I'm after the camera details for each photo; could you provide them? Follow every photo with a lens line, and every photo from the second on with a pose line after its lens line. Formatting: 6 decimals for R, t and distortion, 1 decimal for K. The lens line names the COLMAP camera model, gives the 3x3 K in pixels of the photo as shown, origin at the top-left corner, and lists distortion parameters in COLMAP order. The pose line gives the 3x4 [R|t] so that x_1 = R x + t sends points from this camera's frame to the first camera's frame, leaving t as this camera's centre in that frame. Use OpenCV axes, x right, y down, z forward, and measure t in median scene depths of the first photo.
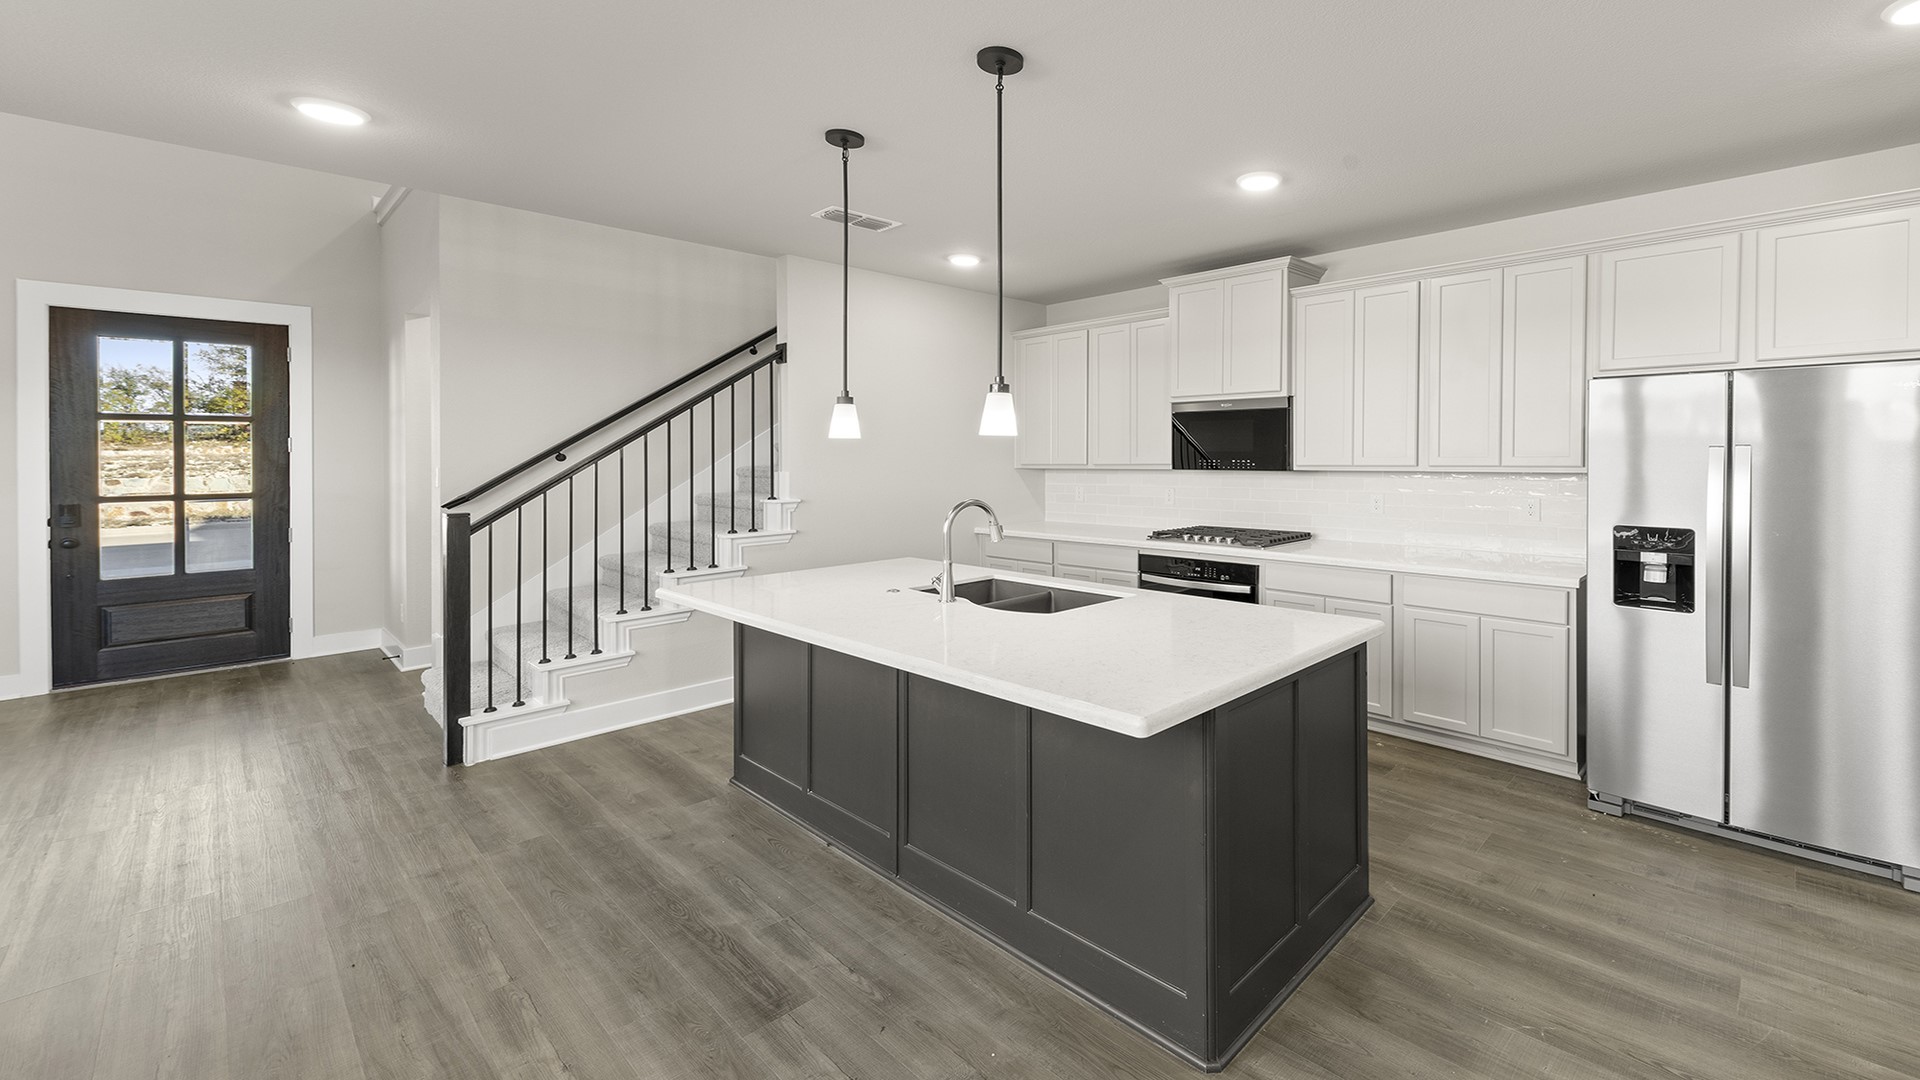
lens RADIAL K [[727.1, 0, 1025.2], [0, 727.1, 458.9], [0, 0, 1]] dist [0.008265, -0.000589]
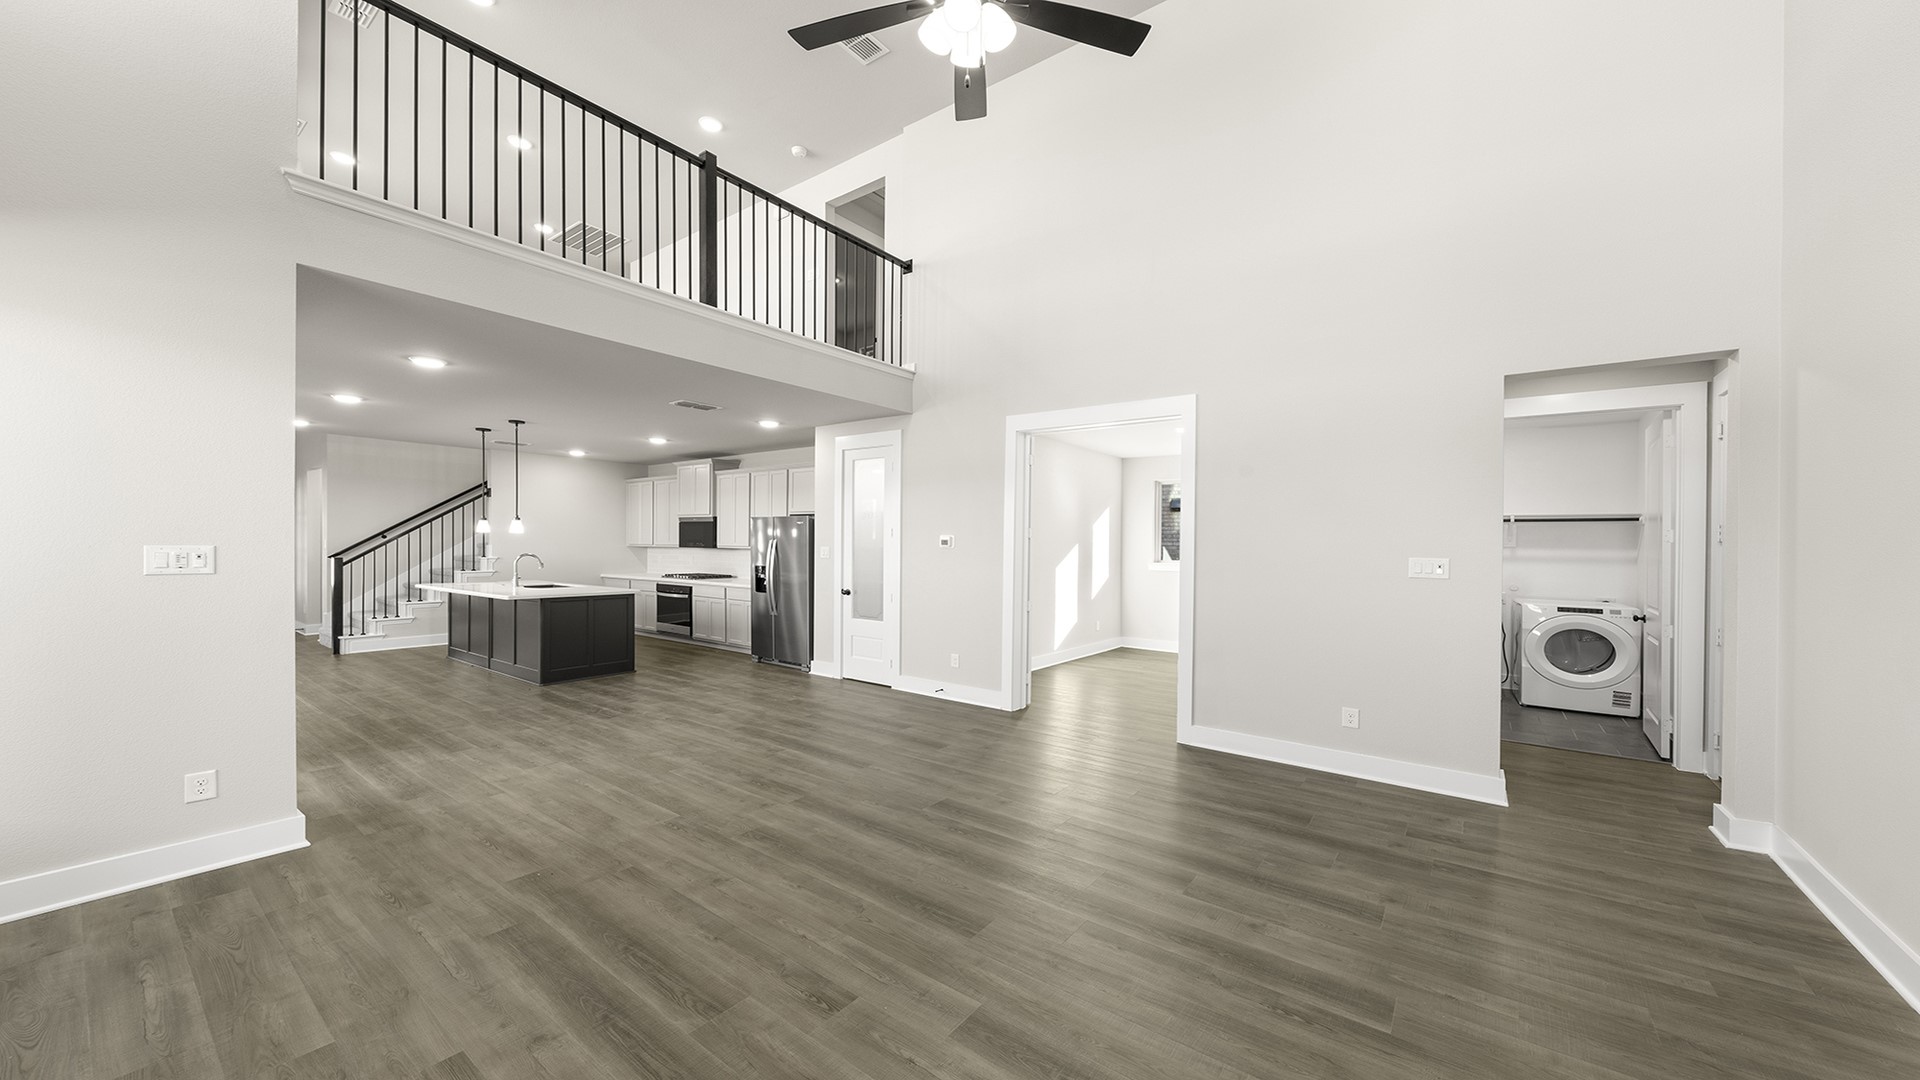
lens RADIAL K [[727.1, 0, 973.7], [0, 727.1, 559.1], [0, 0, 1]] dist [0.008265, -0.000589]
pose [[0.996433, 0.015611, 0.082929, 1.041554], [-0.016649, 0.999791, 0.011838, 0.010588], [-0.082727, -0.013176, 0.996485, -1.471619]]
